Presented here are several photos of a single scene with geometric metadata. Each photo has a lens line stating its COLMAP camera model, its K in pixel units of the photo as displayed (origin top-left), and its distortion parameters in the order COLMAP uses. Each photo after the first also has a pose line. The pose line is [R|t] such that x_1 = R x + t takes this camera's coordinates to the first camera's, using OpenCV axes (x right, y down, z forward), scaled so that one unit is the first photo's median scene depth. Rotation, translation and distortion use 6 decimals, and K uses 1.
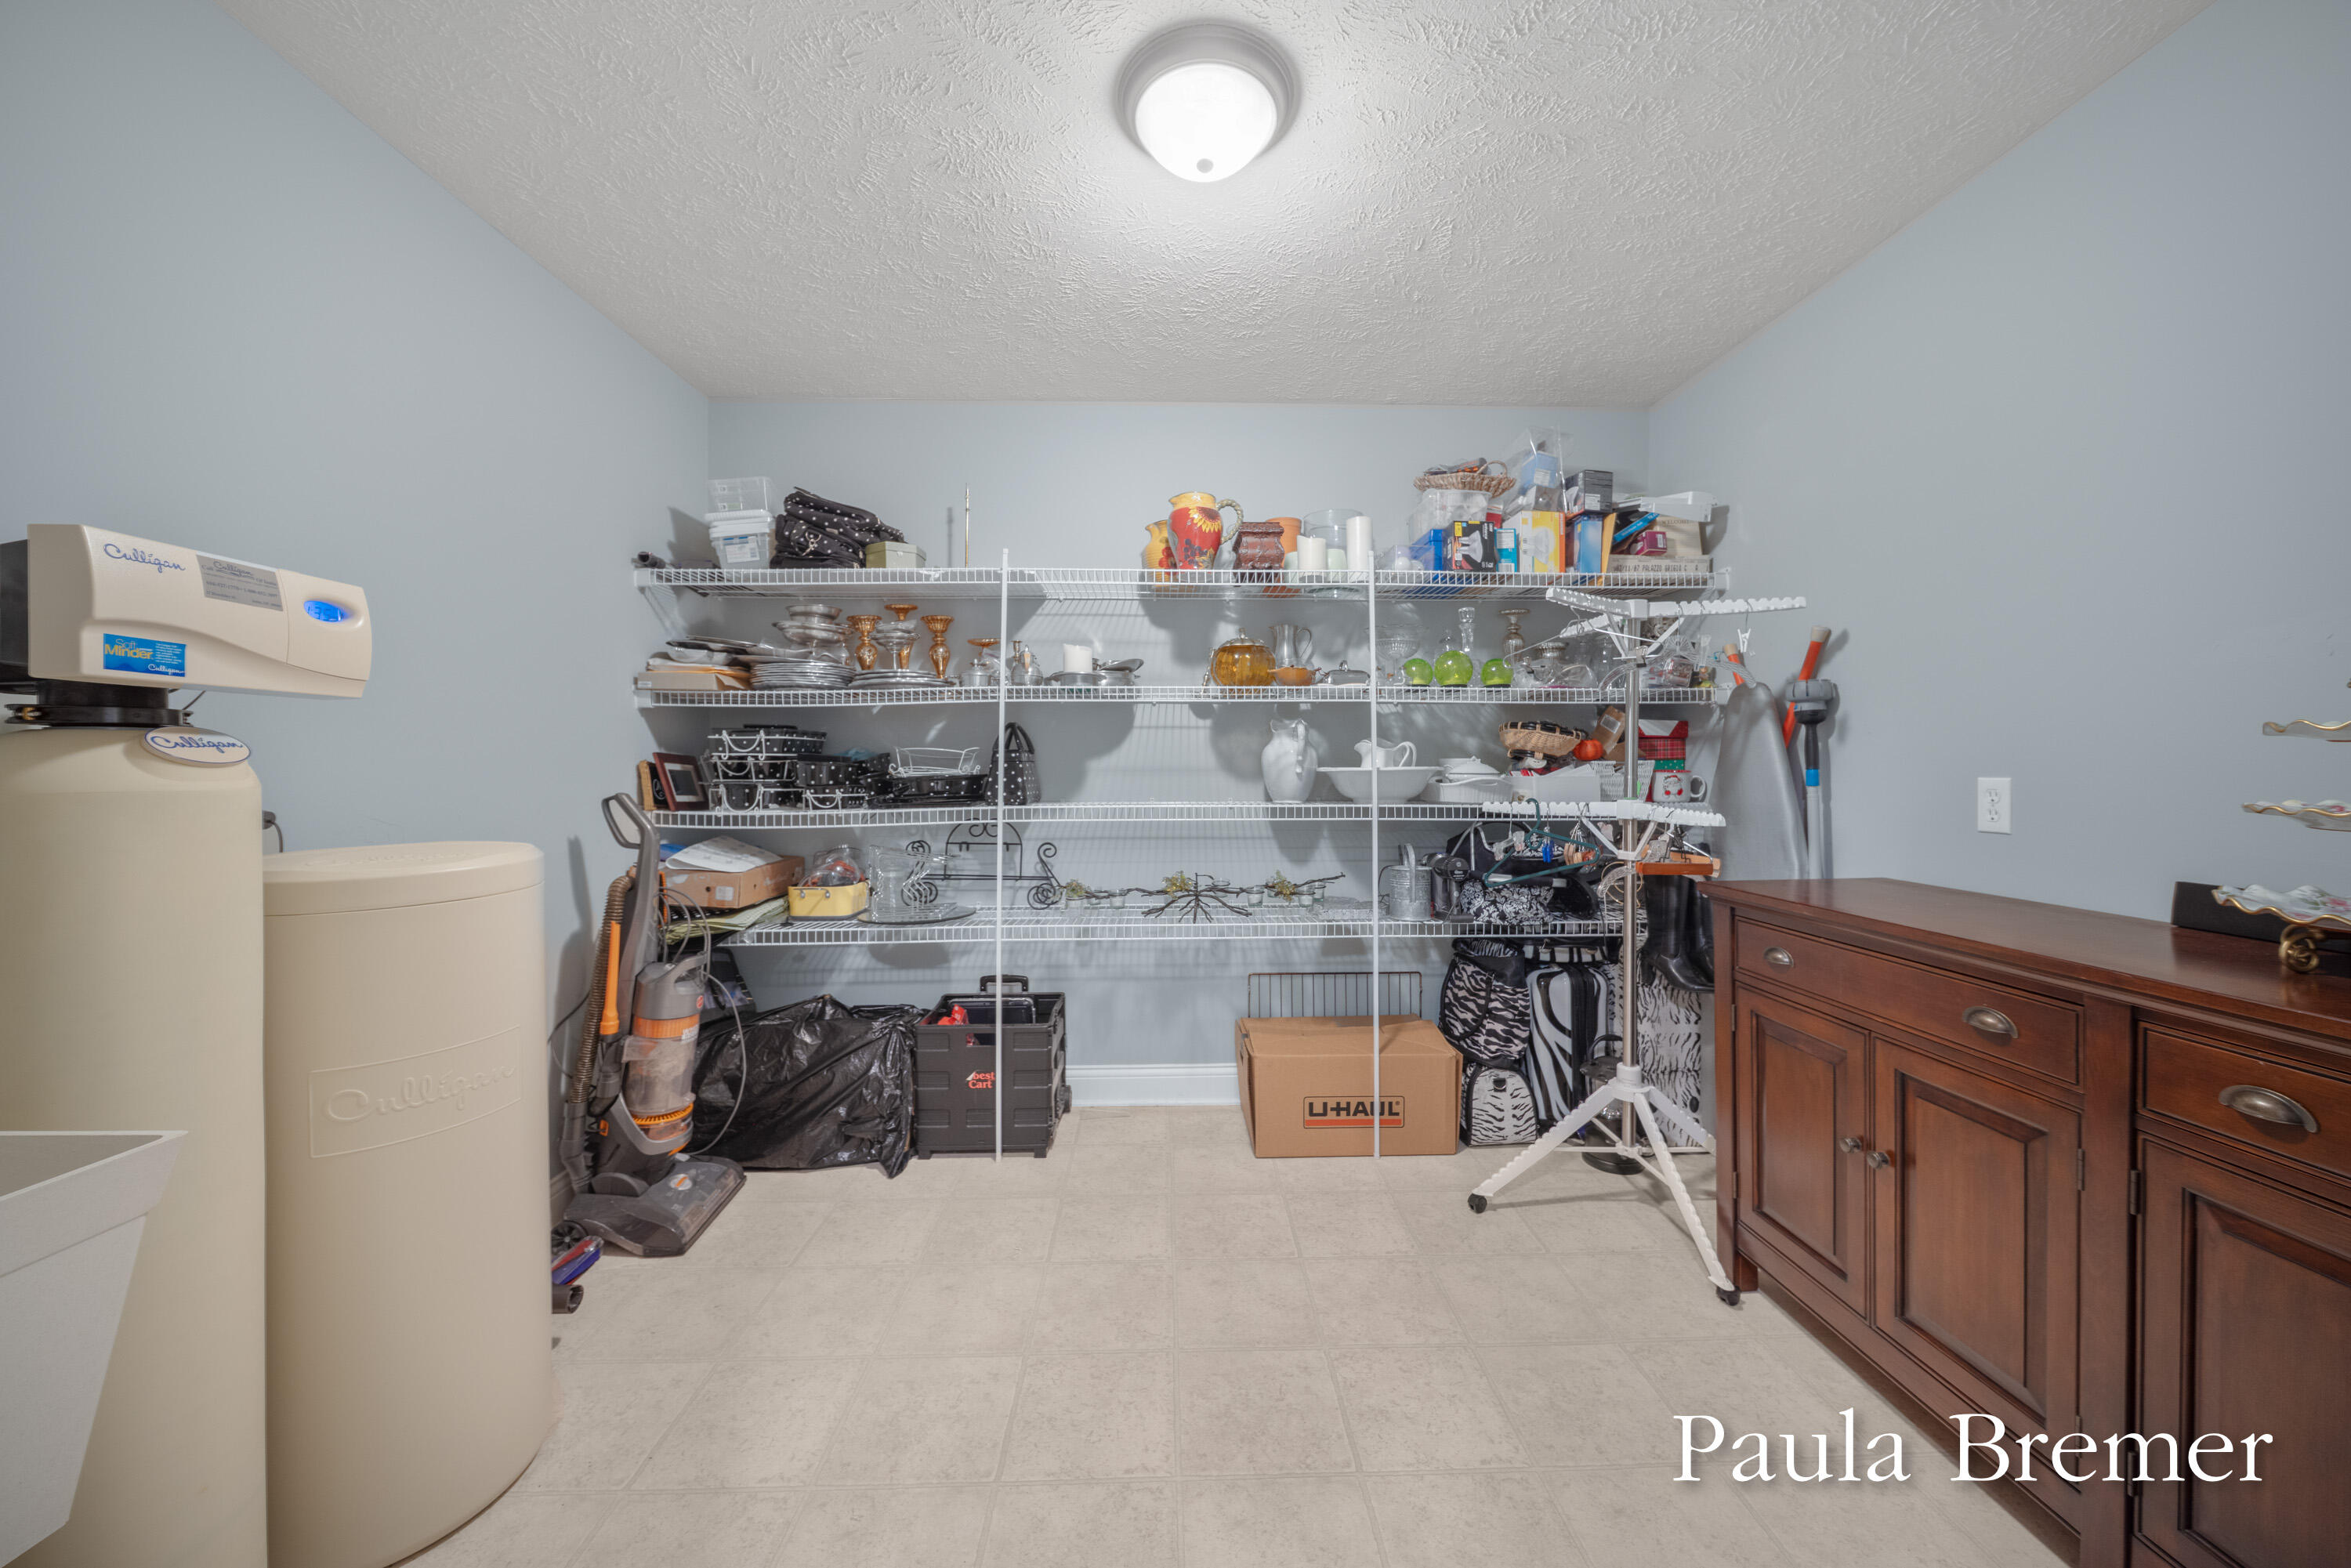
lens RADIAL K [[817.7, 0, 1177.2], [0, 817.7, 759.1], [0, 0, 1]] dist [-0.000045, -0.001334]
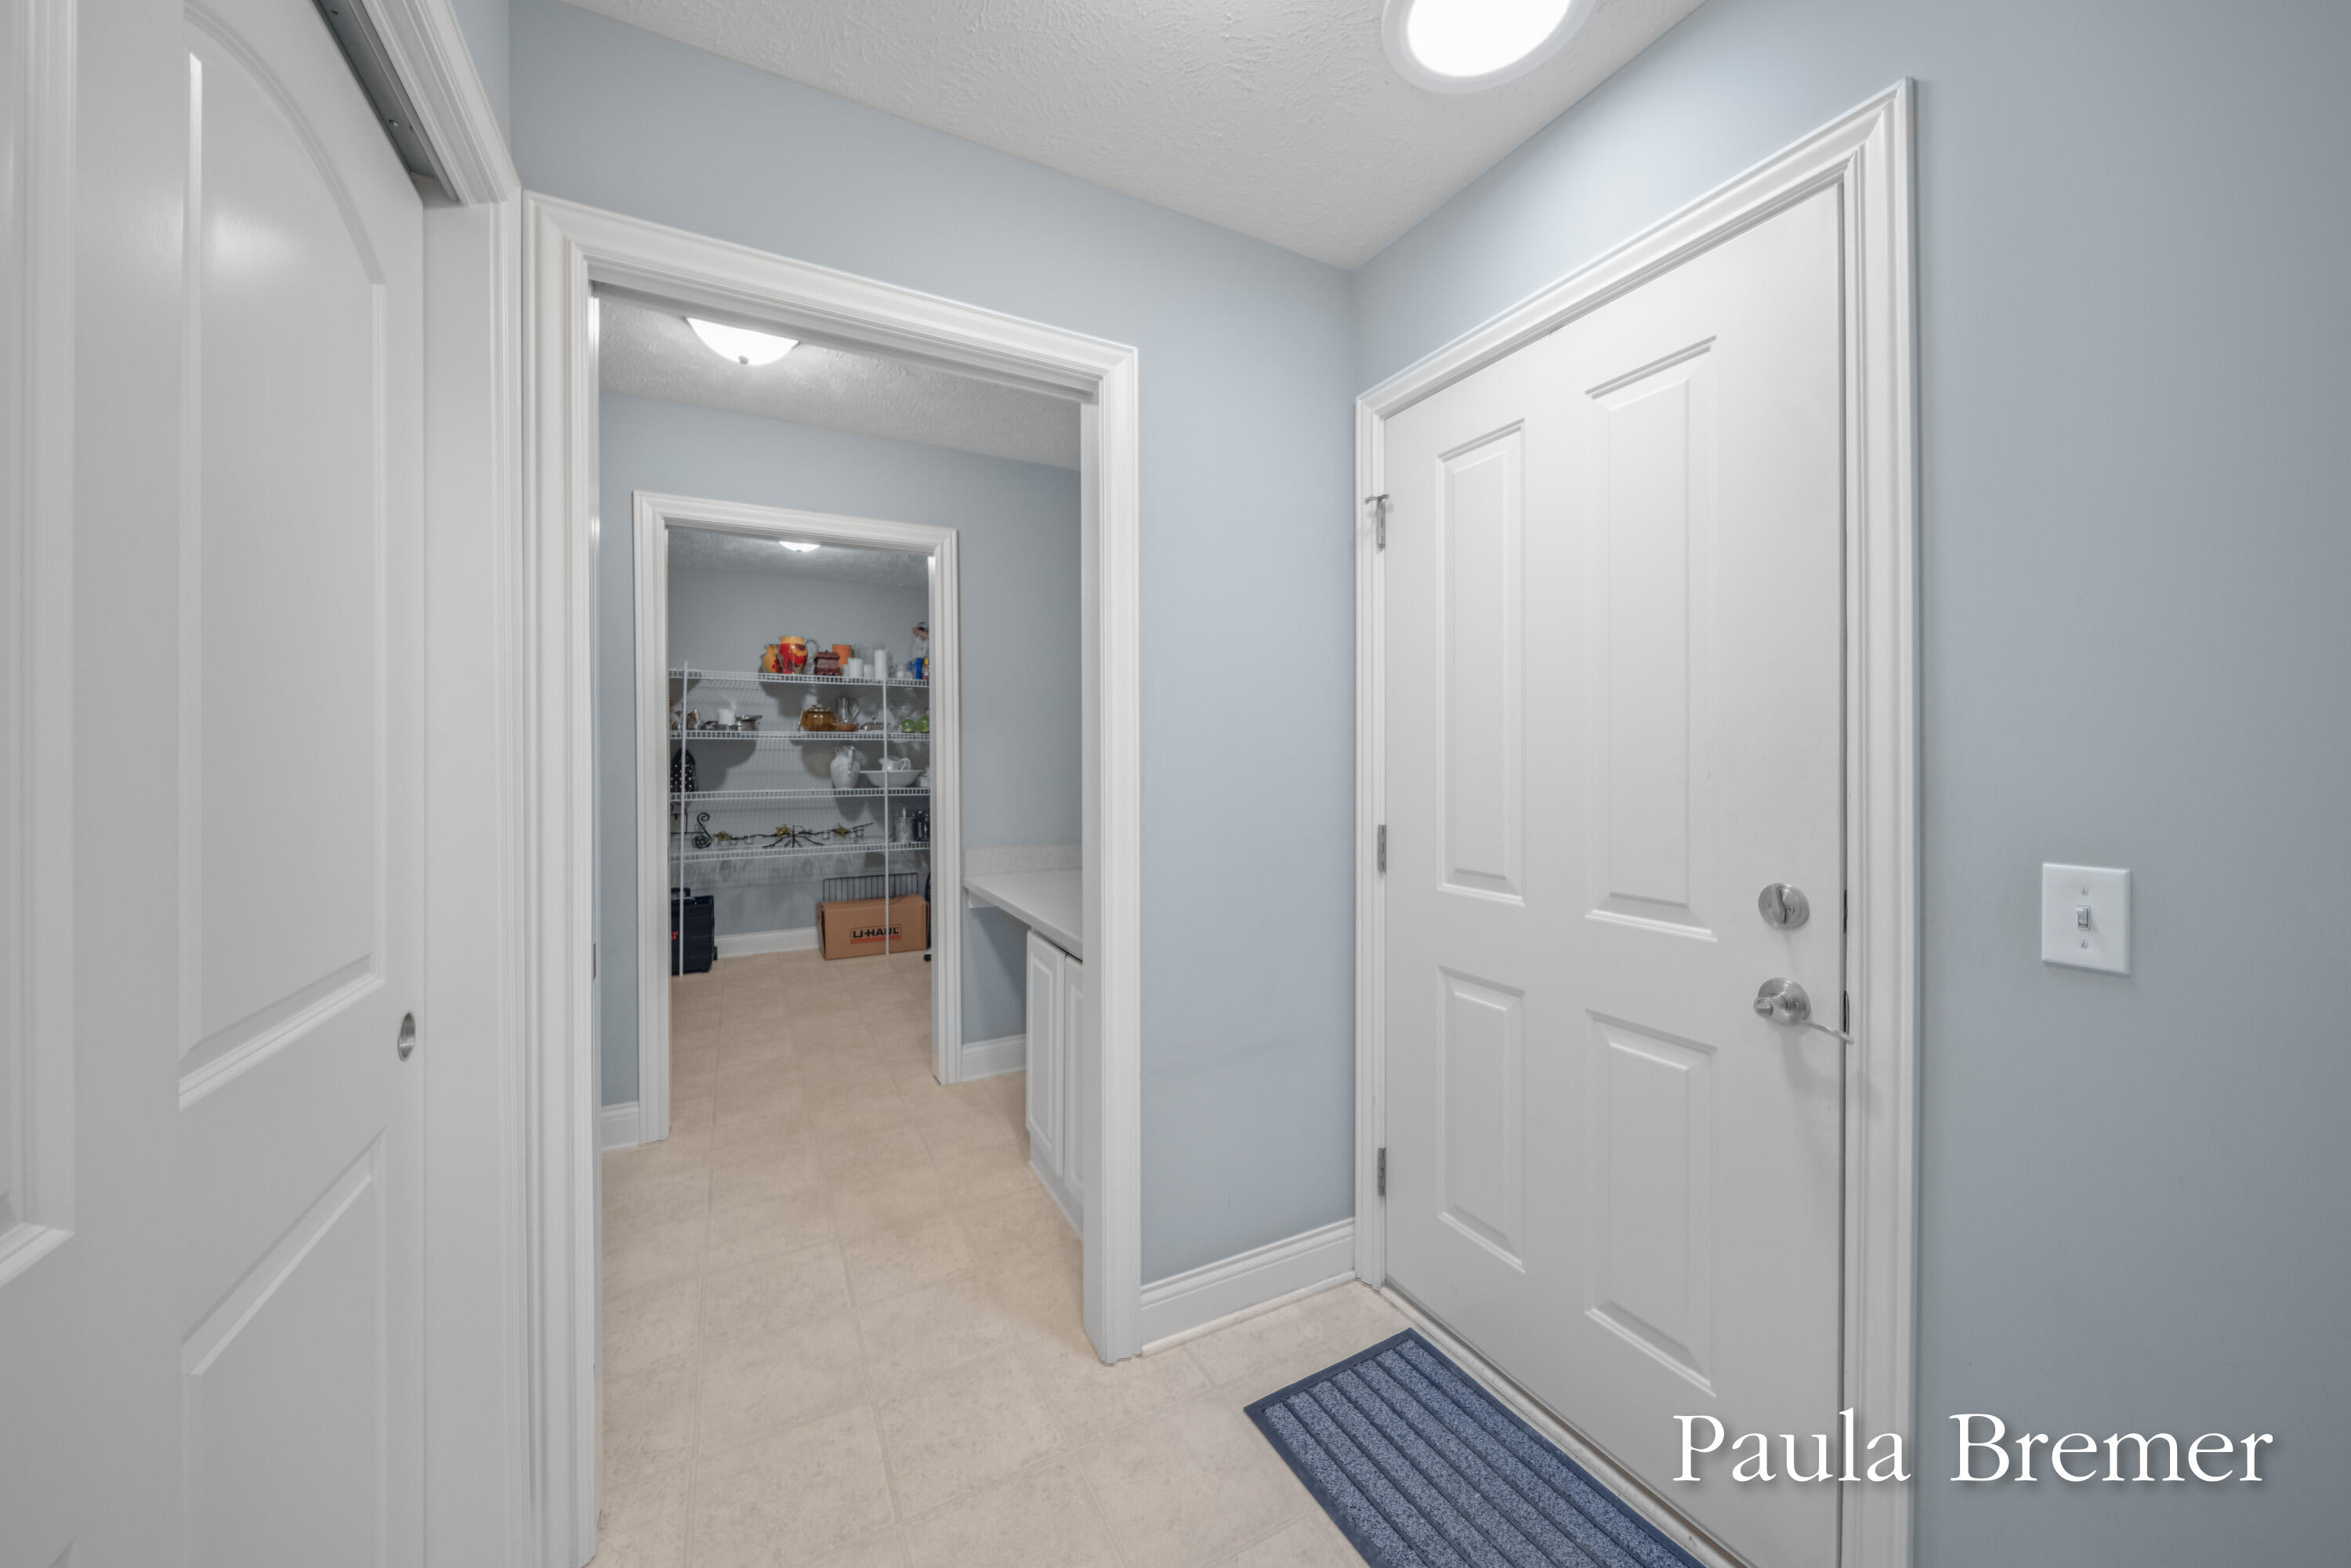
lens RADIAL K [[817.7, 0, 1177.2], [0, 817.7, 759.1], [0, 0, 1]] dist [-0.000045, -0.001334]
pose [[0.890598, -0.001116, 0.454791, -0.049232], [0.000497, 0.999999, 0.001481, -0.022478], [-0.454792, -0.001093, 0.890597, -1.178208]]
